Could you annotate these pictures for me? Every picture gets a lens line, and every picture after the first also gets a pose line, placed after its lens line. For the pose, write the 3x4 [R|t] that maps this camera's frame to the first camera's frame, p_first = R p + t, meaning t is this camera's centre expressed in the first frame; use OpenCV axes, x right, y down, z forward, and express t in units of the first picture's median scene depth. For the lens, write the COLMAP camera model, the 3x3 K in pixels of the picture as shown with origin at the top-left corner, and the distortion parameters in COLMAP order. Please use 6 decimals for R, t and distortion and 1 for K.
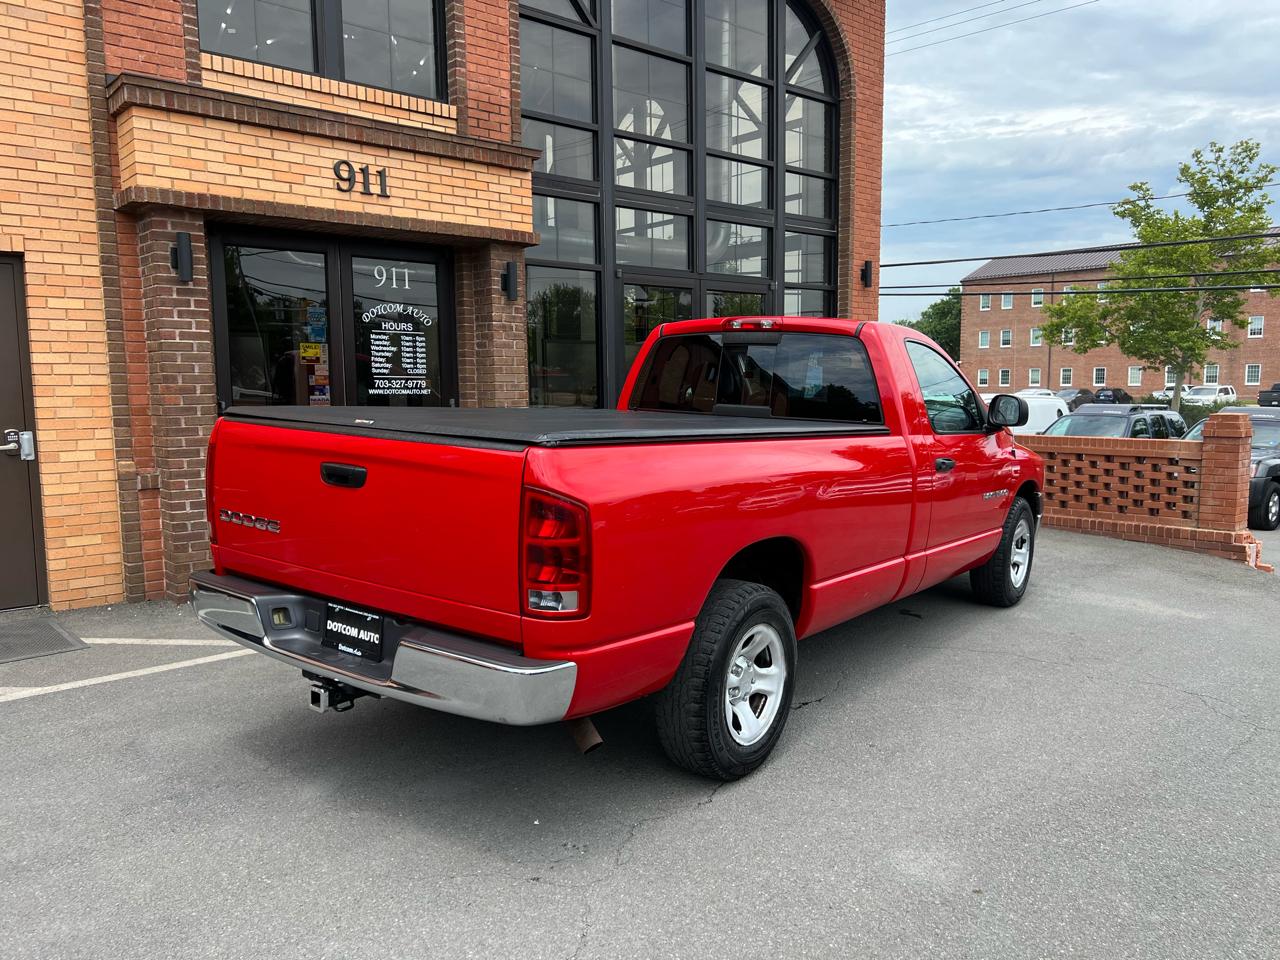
lens RADIAL K [[964.3, 0, 648.6], [0, 964.3, 485.9], [0, 0, 1]] dist [0.041639, -0.041252]
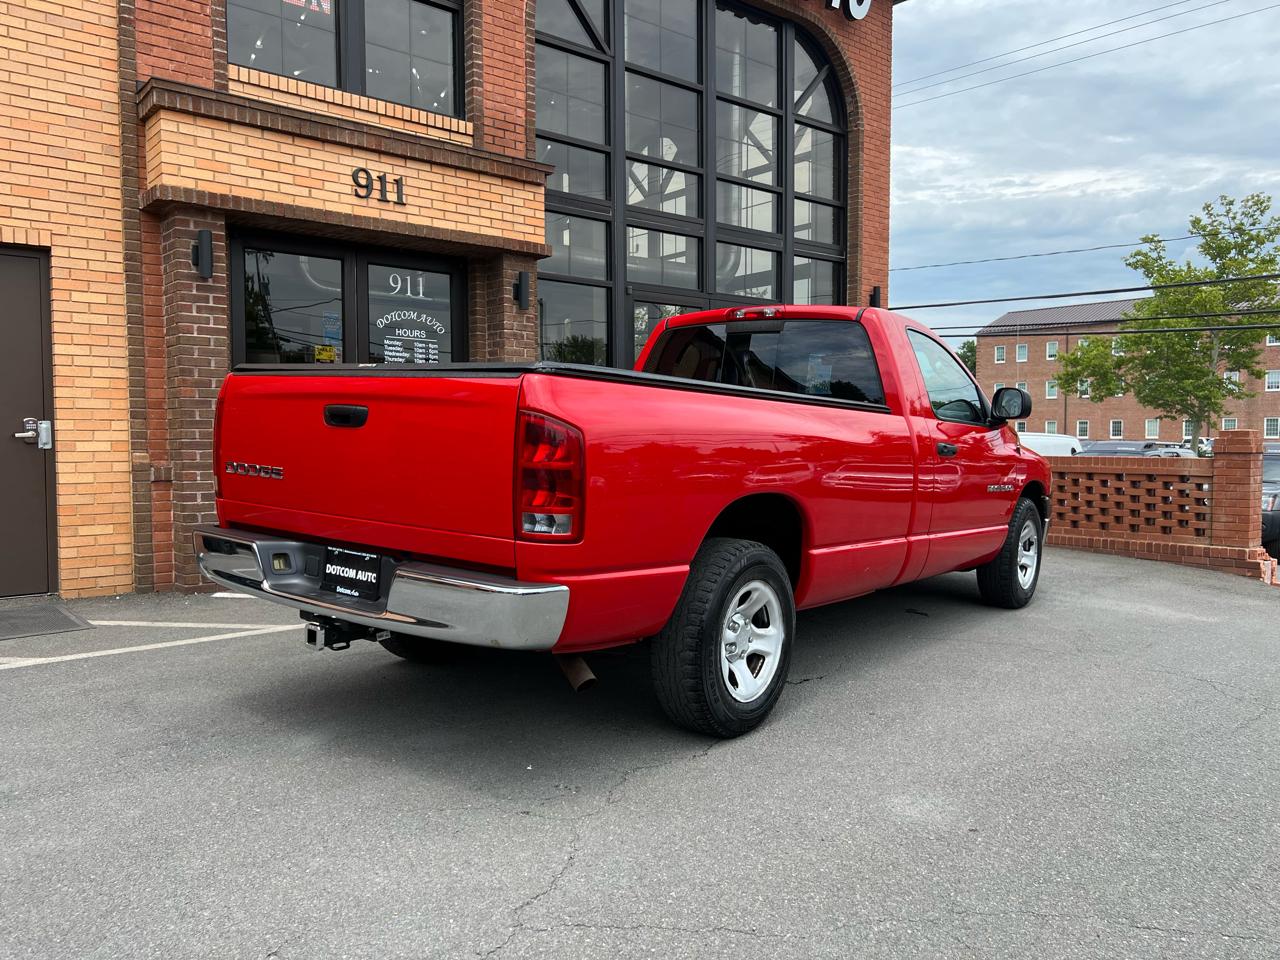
lens RADIAL K [[964.1, 0, 646.9], [0, 964.1, 476.5], [0, 0, 1]] dist [0.042990, -0.042702]
pose [[0.999804, 0.008027, -0.018085, 0.009777], [-0.009175, 0.997885, -0.064354, 0.053828], [0.017530, 0.064507, 0.997763, -0.003519]]
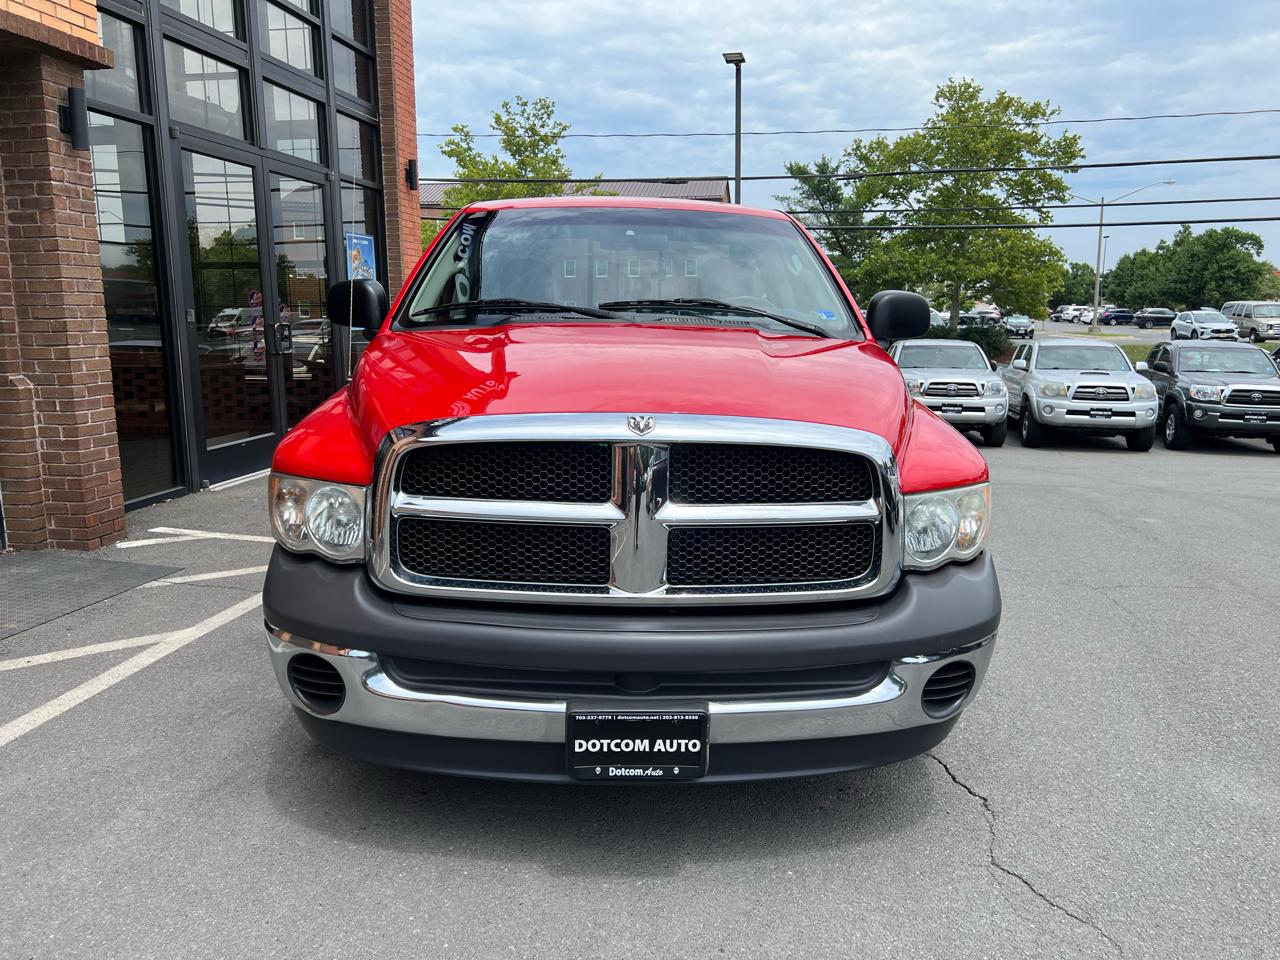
lens RADIAL K [[967.7, 0, 643.6], [0, 967.7, 457.1], [0, 0, 1]] dist [0.048485, -0.052462]
pose [[0.769310, -0.089437, 0.632585, -0.311454], [0.065297, 0.995975, 0.061404, -0.006282], [-0.635530, -0.005933, 0.772053, 0.292735]]
